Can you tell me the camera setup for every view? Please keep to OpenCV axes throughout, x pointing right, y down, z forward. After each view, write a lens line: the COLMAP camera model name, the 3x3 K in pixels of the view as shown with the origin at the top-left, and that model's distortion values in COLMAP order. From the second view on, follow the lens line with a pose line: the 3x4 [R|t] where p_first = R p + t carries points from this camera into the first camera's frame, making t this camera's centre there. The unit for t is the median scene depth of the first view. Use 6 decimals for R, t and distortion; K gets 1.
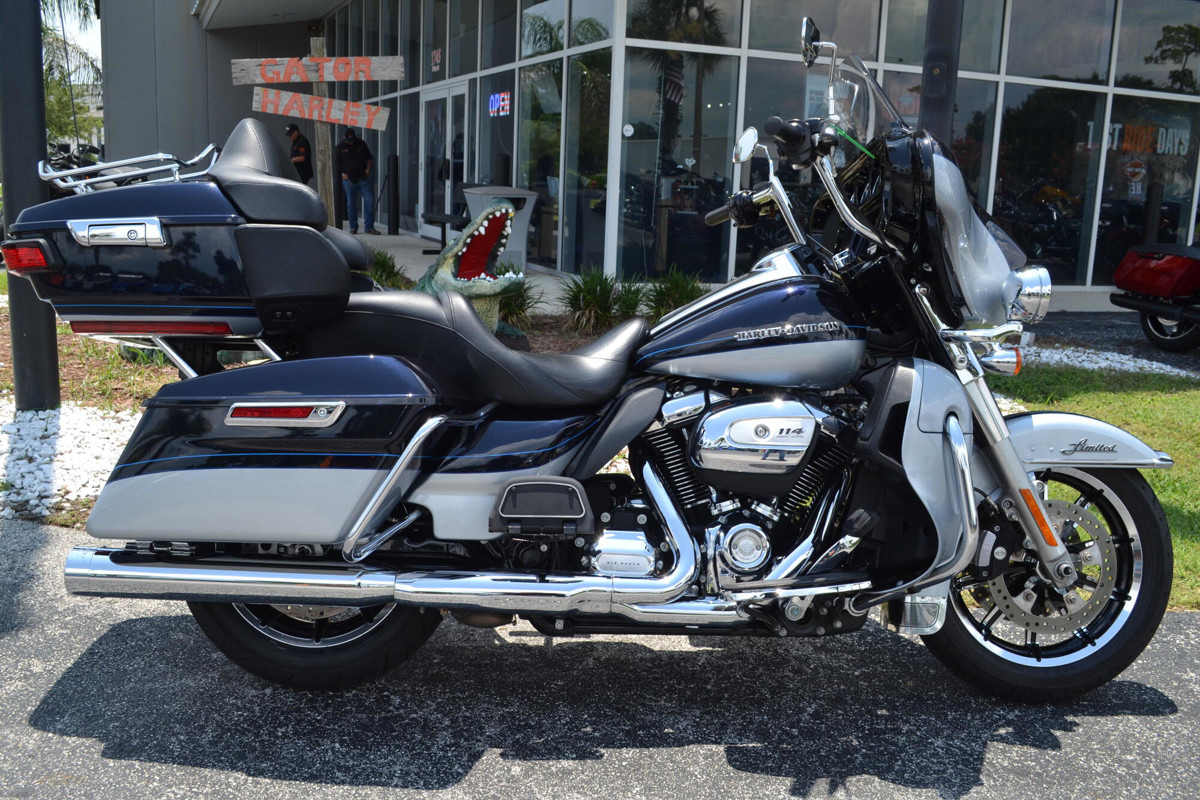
lens RADIAL K [[1127.9, 0, 599.0], [0, 1127.9, 400.8], [0, 0, 1]] dist [-0.061580, 0.000000]
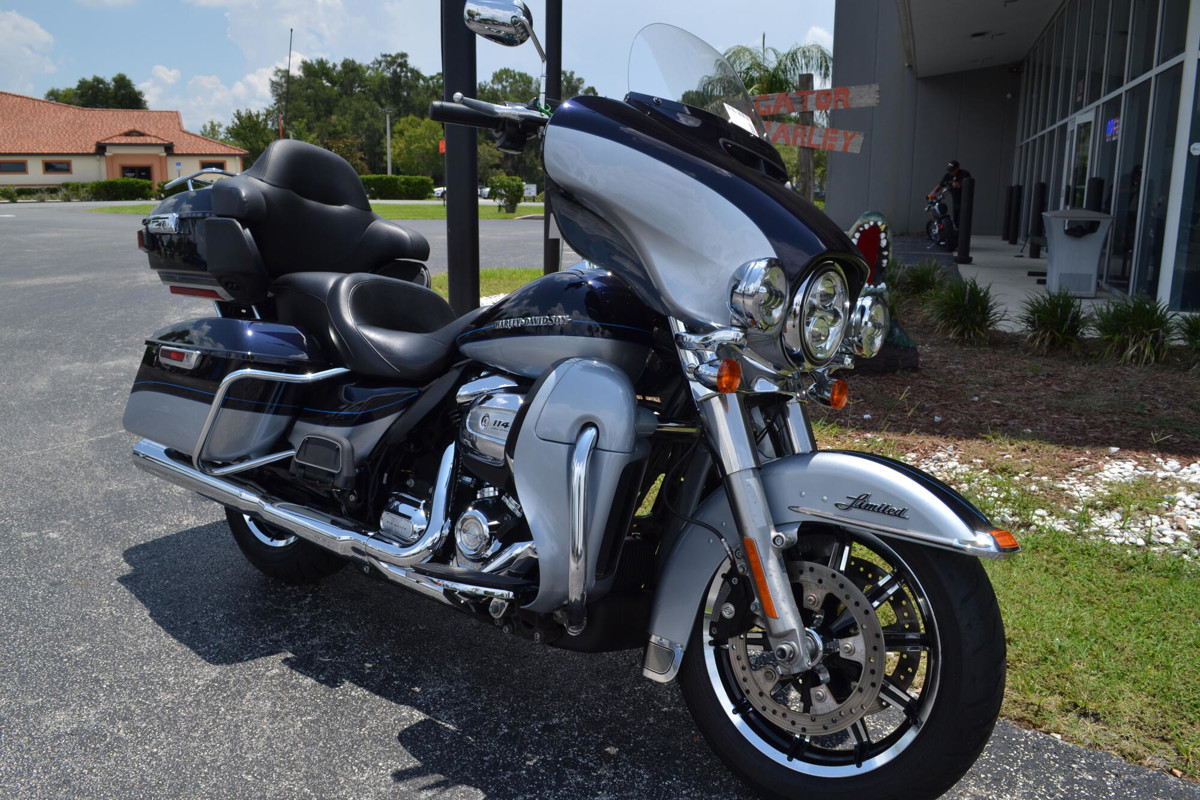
lens RADIAL K [[968.8, 0, 599.2], [0, 968.8, 401.7], [0, 0, 1]] dist [-0.079434, -0.000740]
pose [[0.754586, 0.114873, -0.646068, 0.315708], [-0.113960, 0.992538, 0.043374, -0.015463], [0.646229, 0.040897, 0.762047, 0.170489]]
